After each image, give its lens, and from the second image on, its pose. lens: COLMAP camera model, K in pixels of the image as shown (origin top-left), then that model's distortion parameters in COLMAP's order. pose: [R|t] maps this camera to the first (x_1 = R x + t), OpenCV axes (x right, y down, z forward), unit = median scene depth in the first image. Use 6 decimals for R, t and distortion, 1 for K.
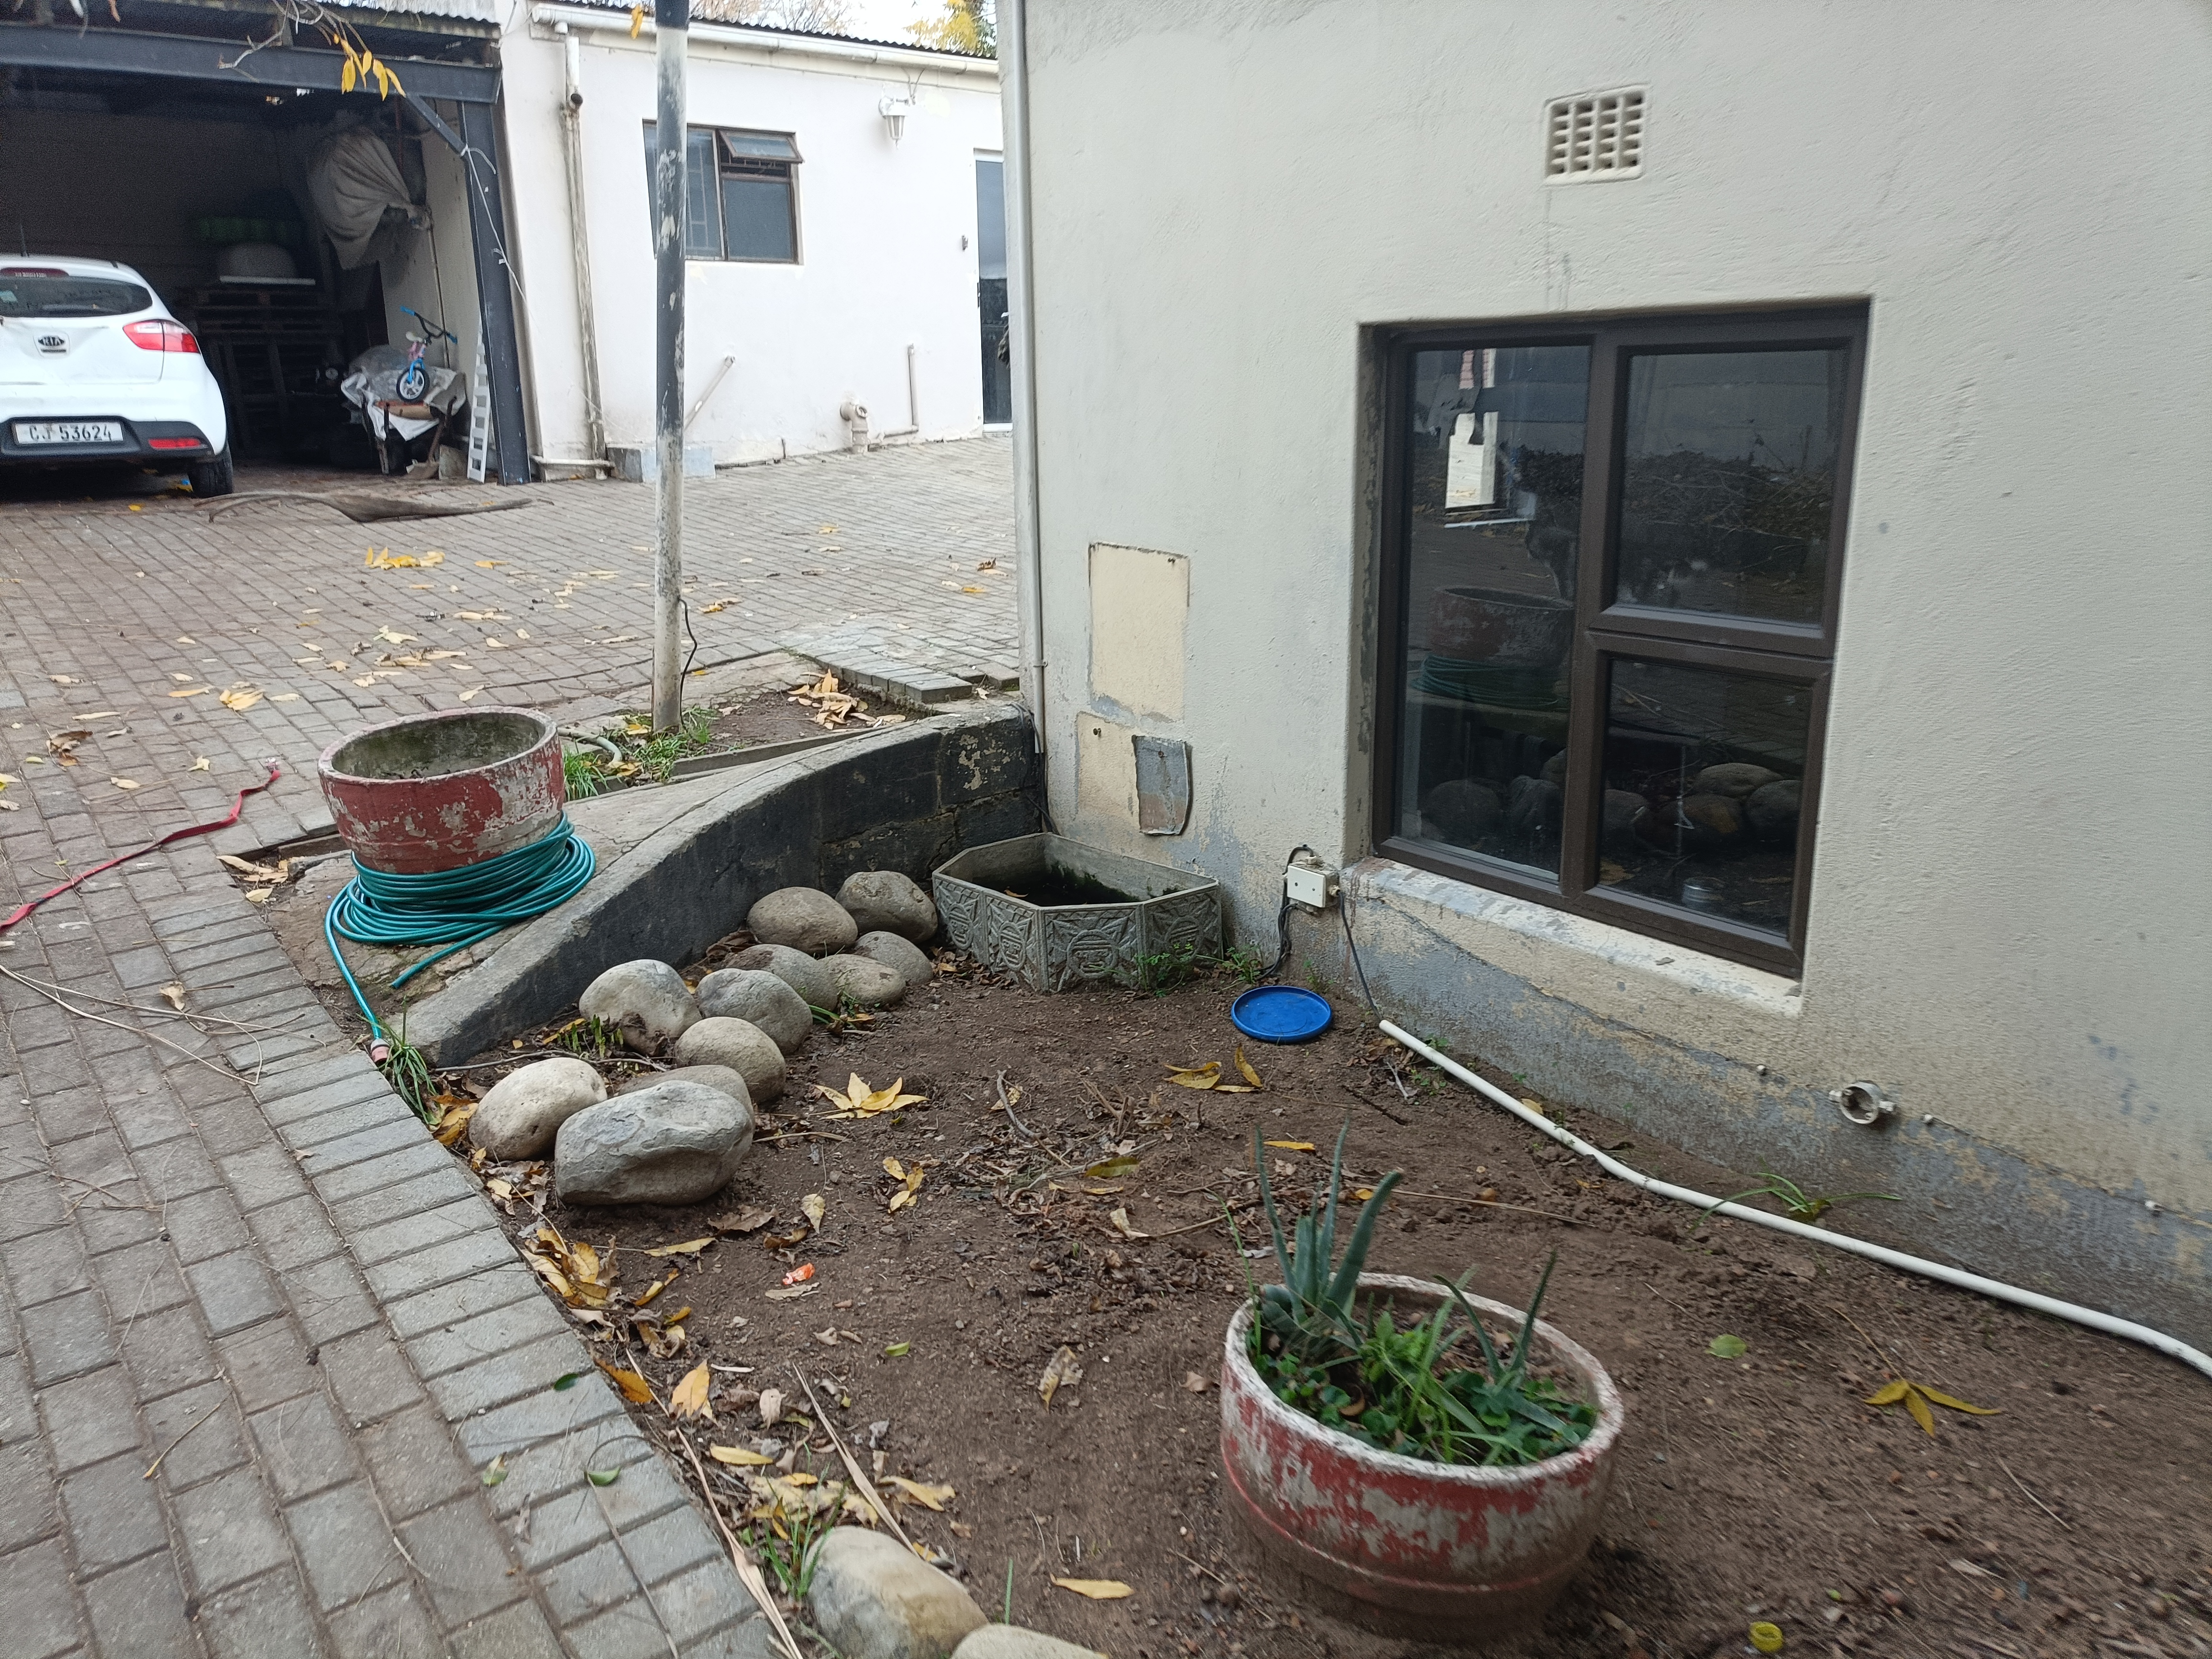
lens RADIAL K [[1610.0, 0, 1098.8], [0, 1610.0, 846.6], [0, 0, 1]] dist [0.028327, -0.012748]
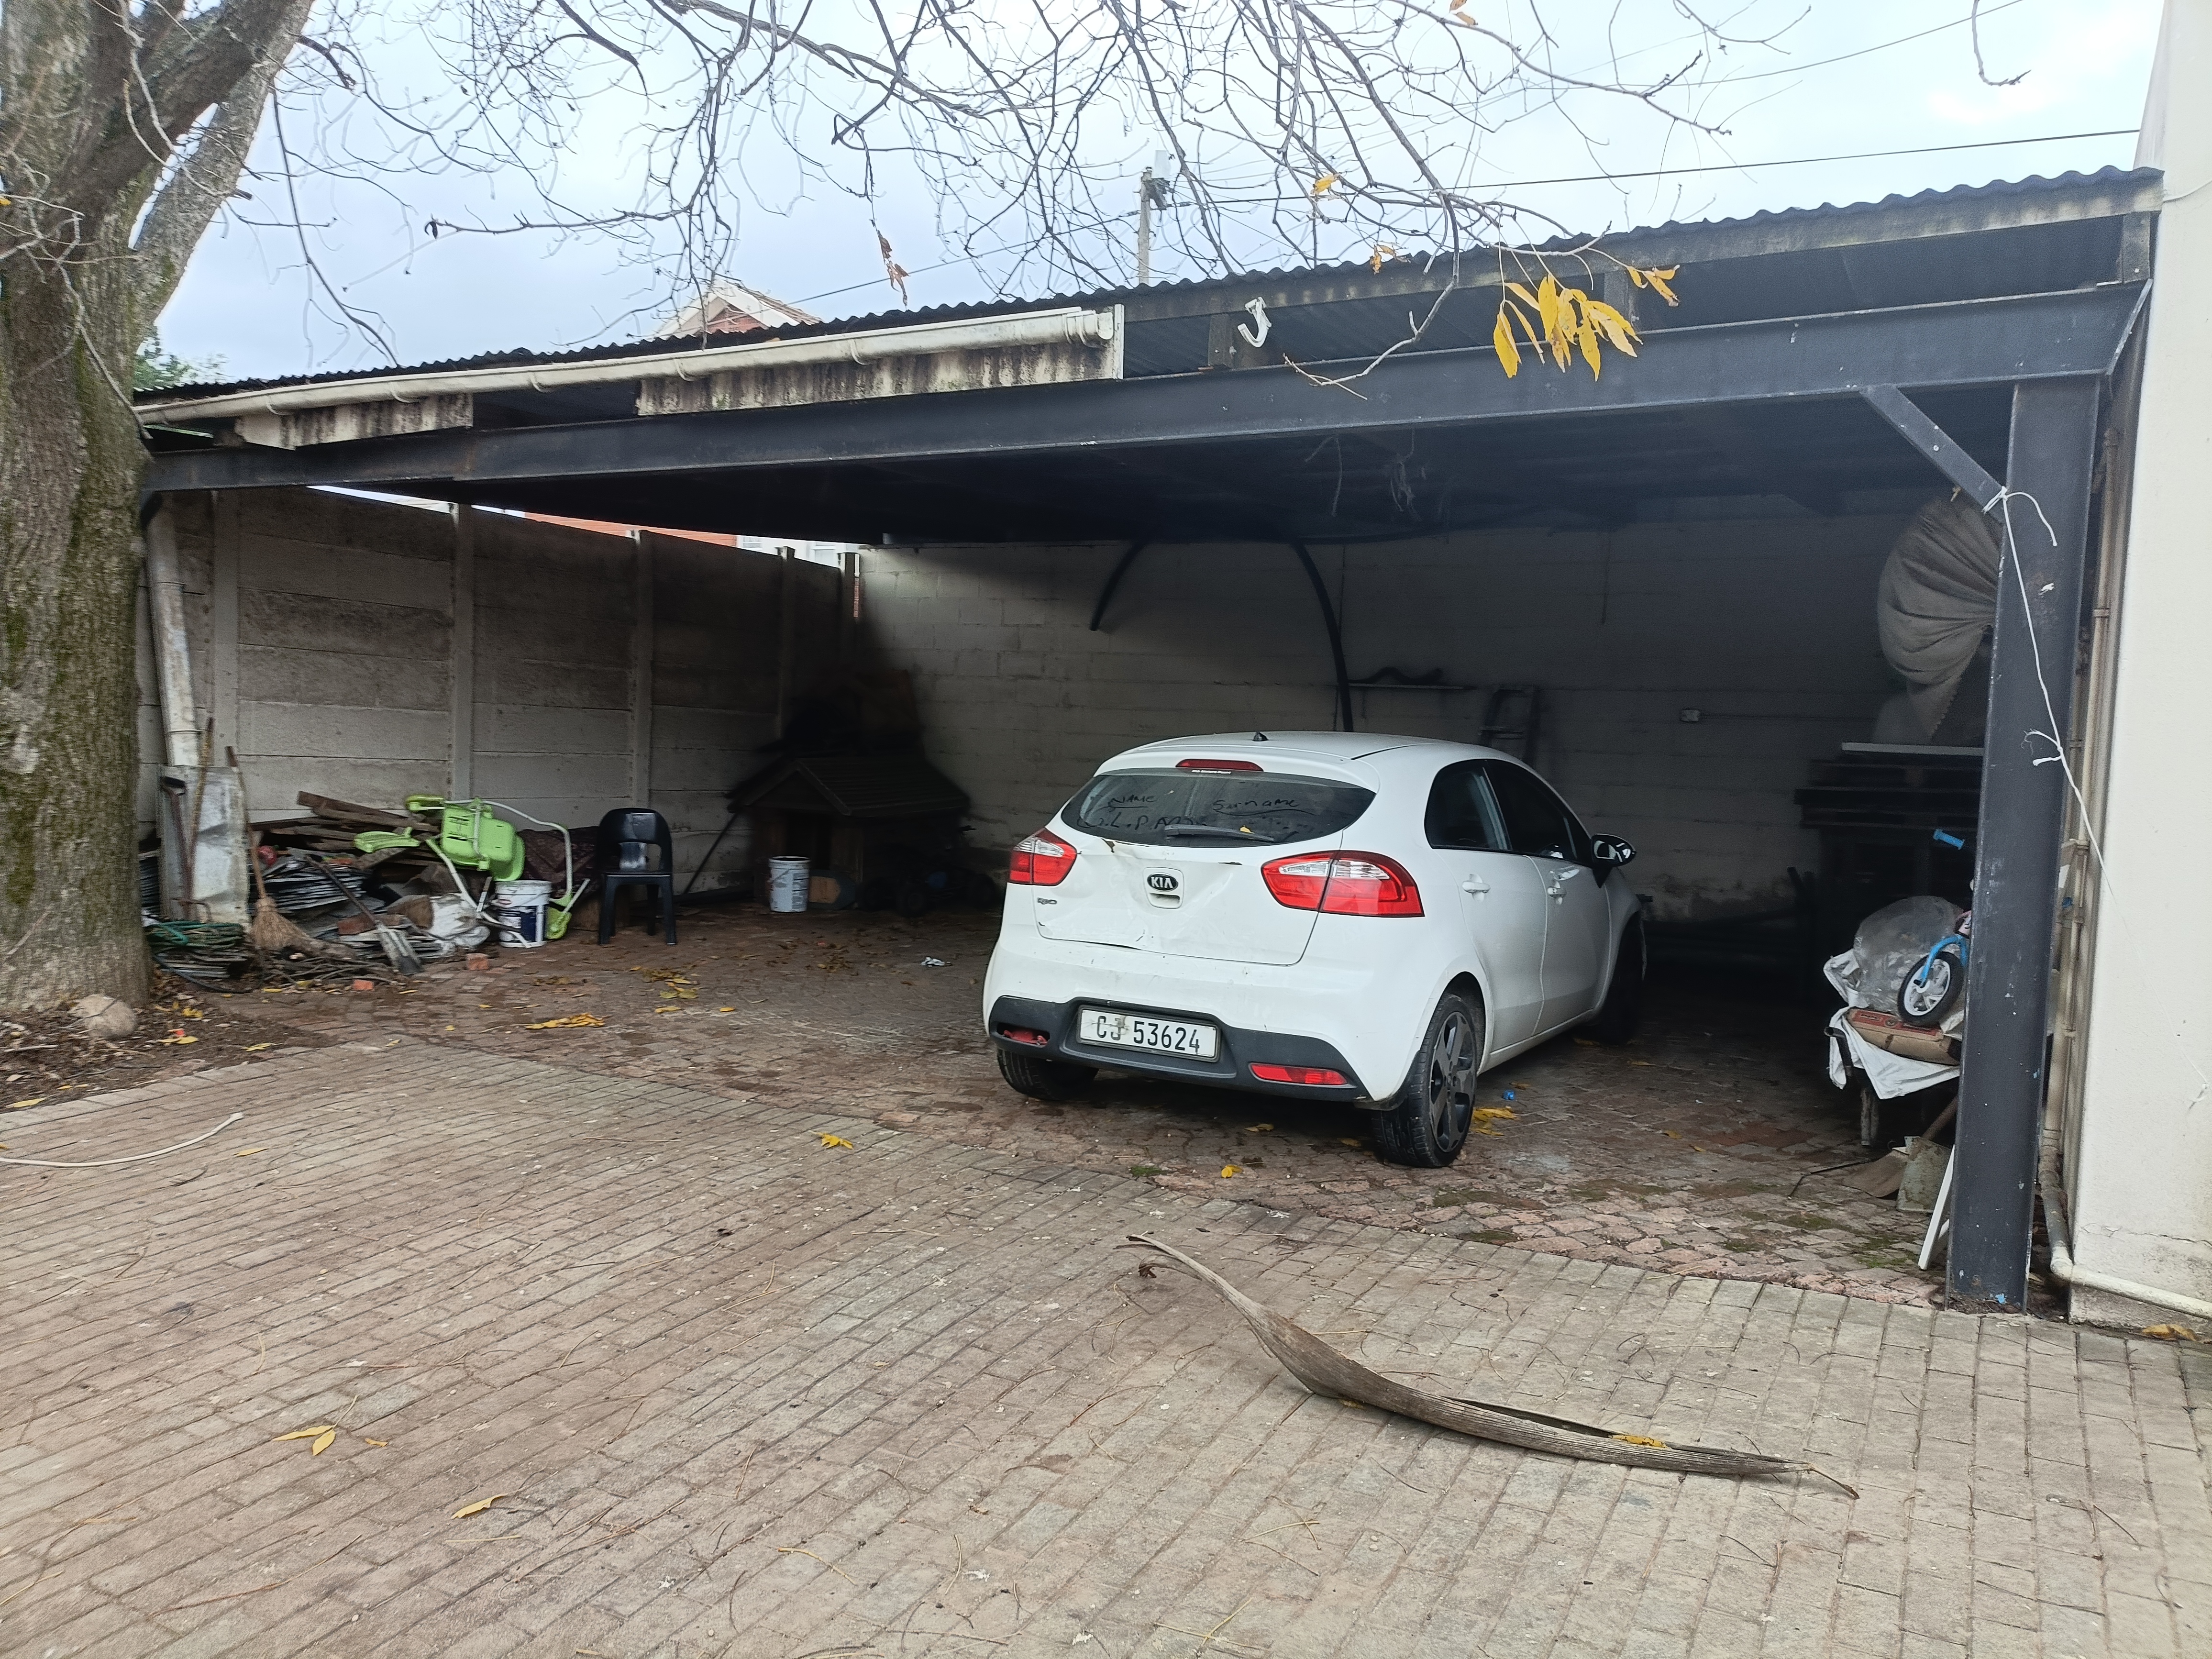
lens RADIAL K [[1624.0, 0, 1092.7], [0, 1624.0, 854.0], [0, 0, 1]] dist [0.032328, -0.013181]
pose [[0.390075, 0.097809, -0.915574, -0.104535], [-0.295642, 0.954999, -0.023936, -0.279185], [0.872031, 0.280019, 0.401437, 0.688209]]
